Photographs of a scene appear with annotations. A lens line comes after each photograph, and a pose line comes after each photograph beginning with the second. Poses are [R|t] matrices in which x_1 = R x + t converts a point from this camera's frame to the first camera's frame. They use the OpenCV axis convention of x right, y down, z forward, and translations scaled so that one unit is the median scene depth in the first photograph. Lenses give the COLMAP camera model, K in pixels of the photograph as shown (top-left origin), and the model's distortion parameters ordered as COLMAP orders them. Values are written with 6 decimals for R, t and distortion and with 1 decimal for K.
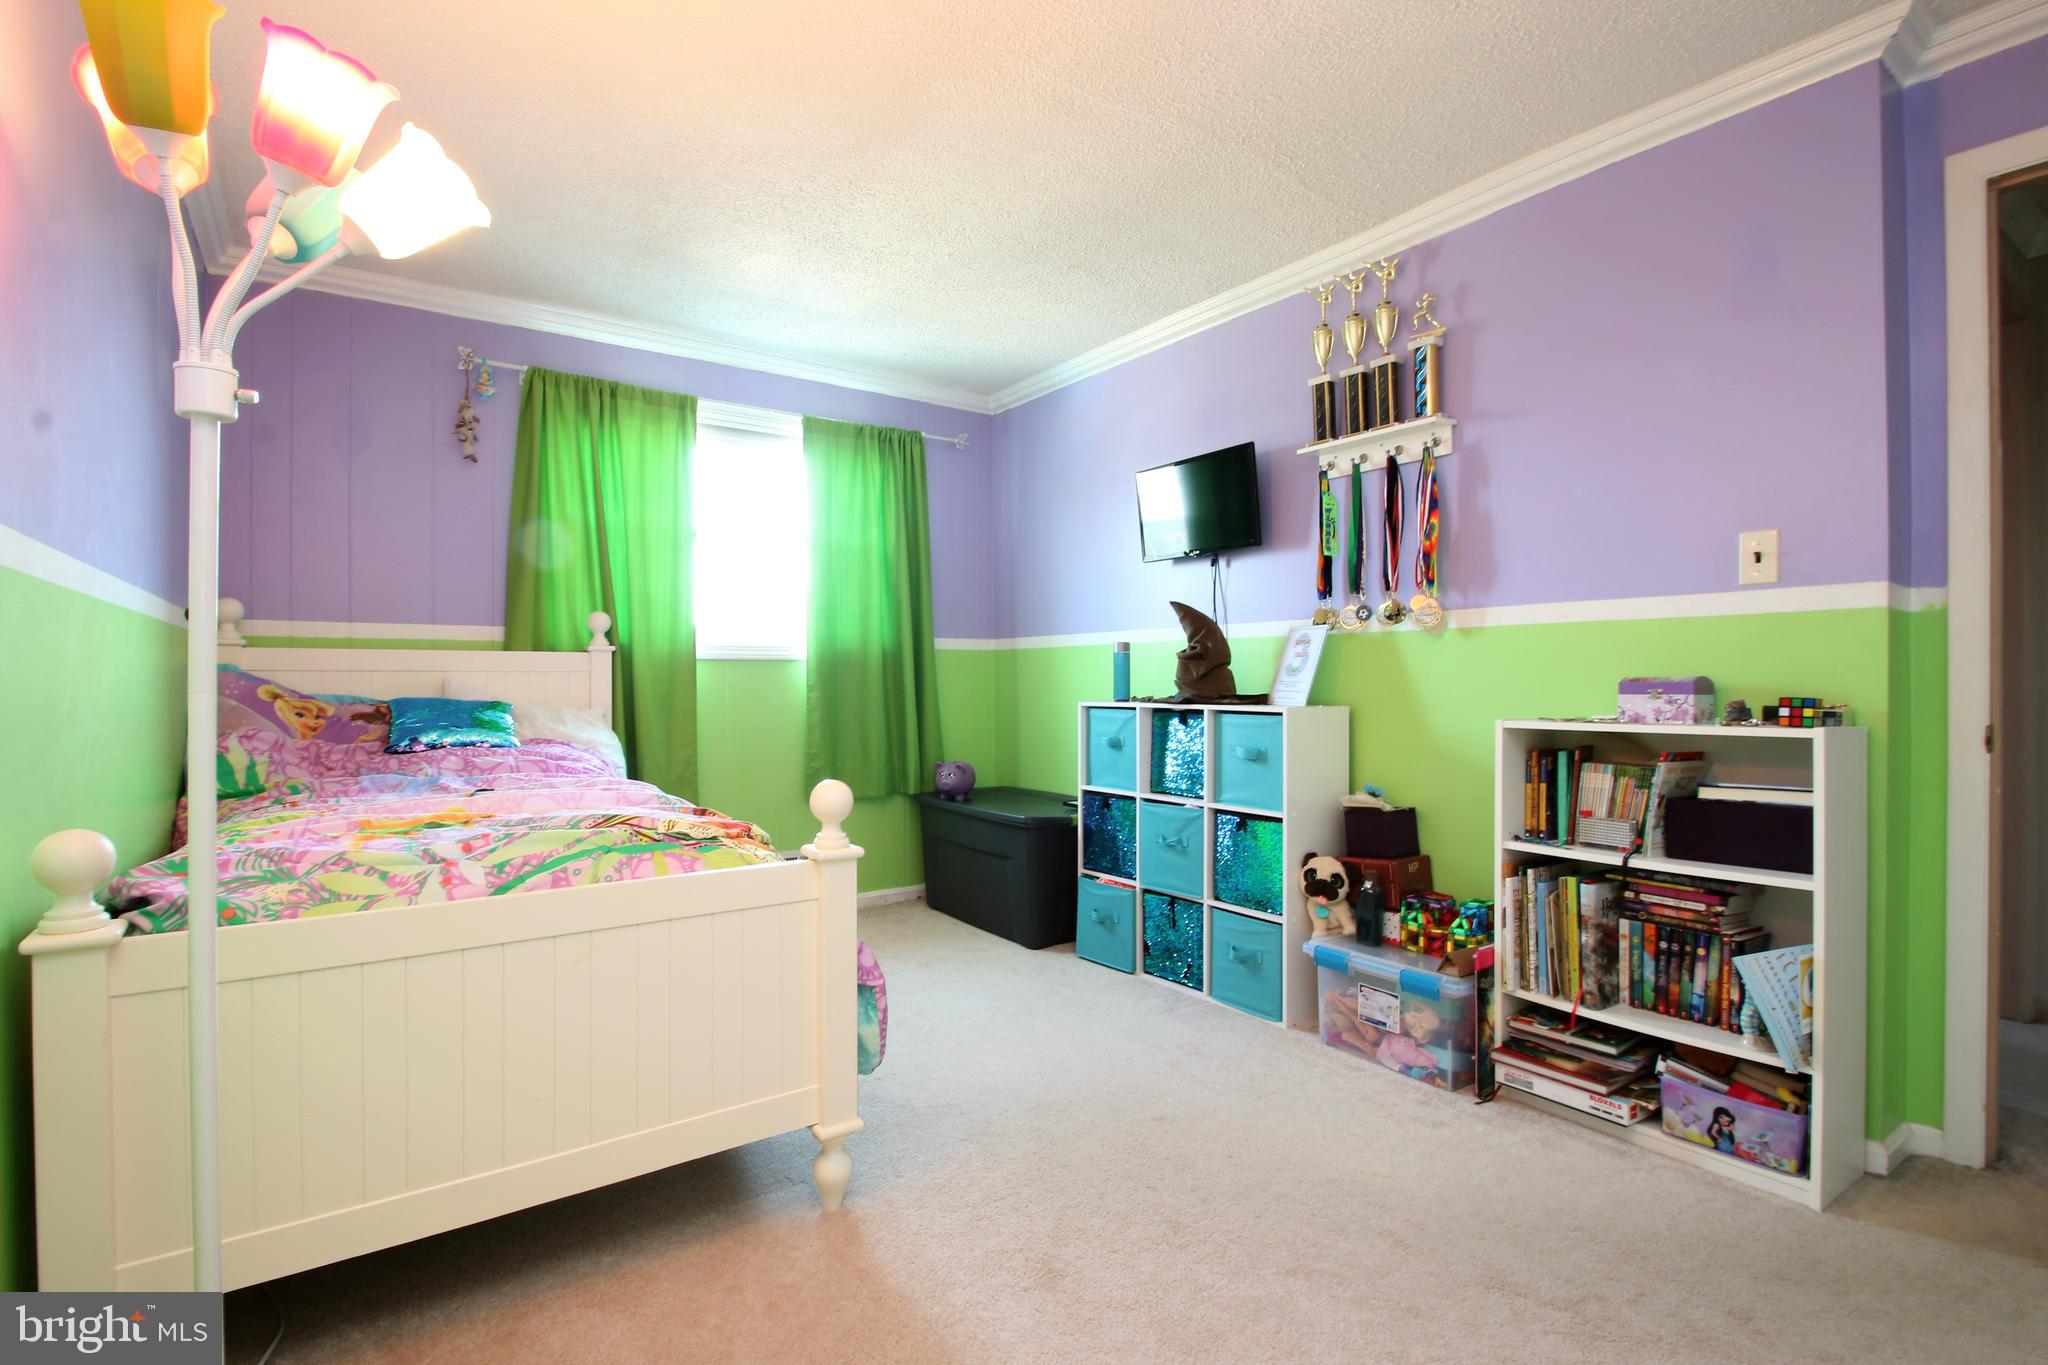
lens RADIAL K [[948.8, 0, 1020.0], [0, 948.8, 681.1], [0, 0, 1]] dist [0.007327, -0.012720]
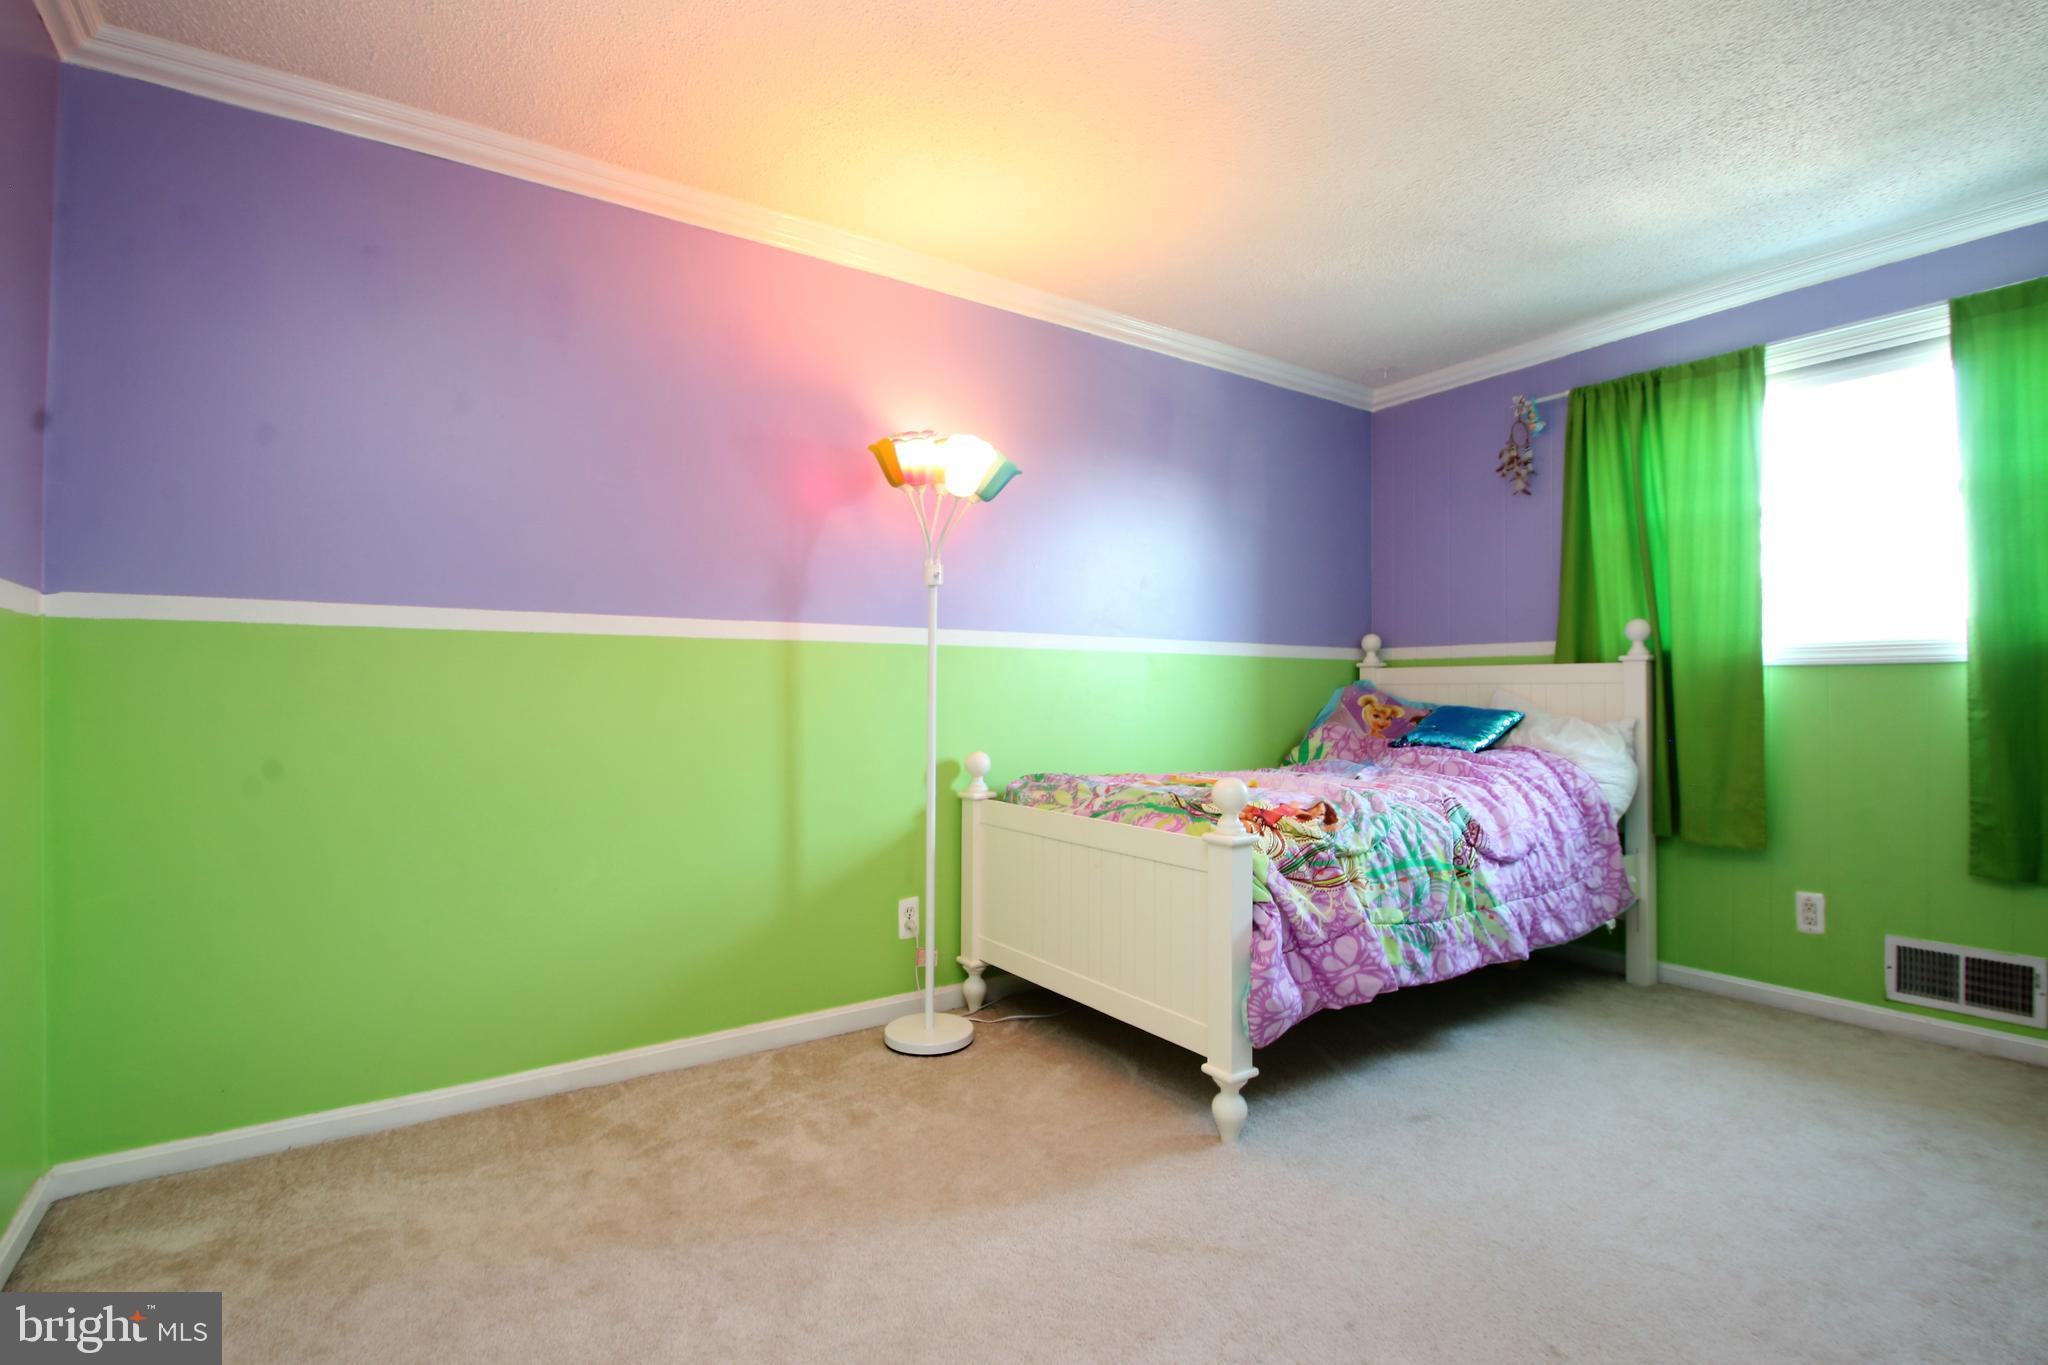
lens RADIAL K [[948.8, 0, 1020.4], [0, 948.8, 683.4], [0, 0, 1]] dist [0.007327, -0.012720]
pose [[-0.000796, -0.008284, -0.999965, 0.497222], [-0.004023, 0.999958, -0.008281, 0.001175], [0.999992, 0.004016, -0.000829, 0.383129]]
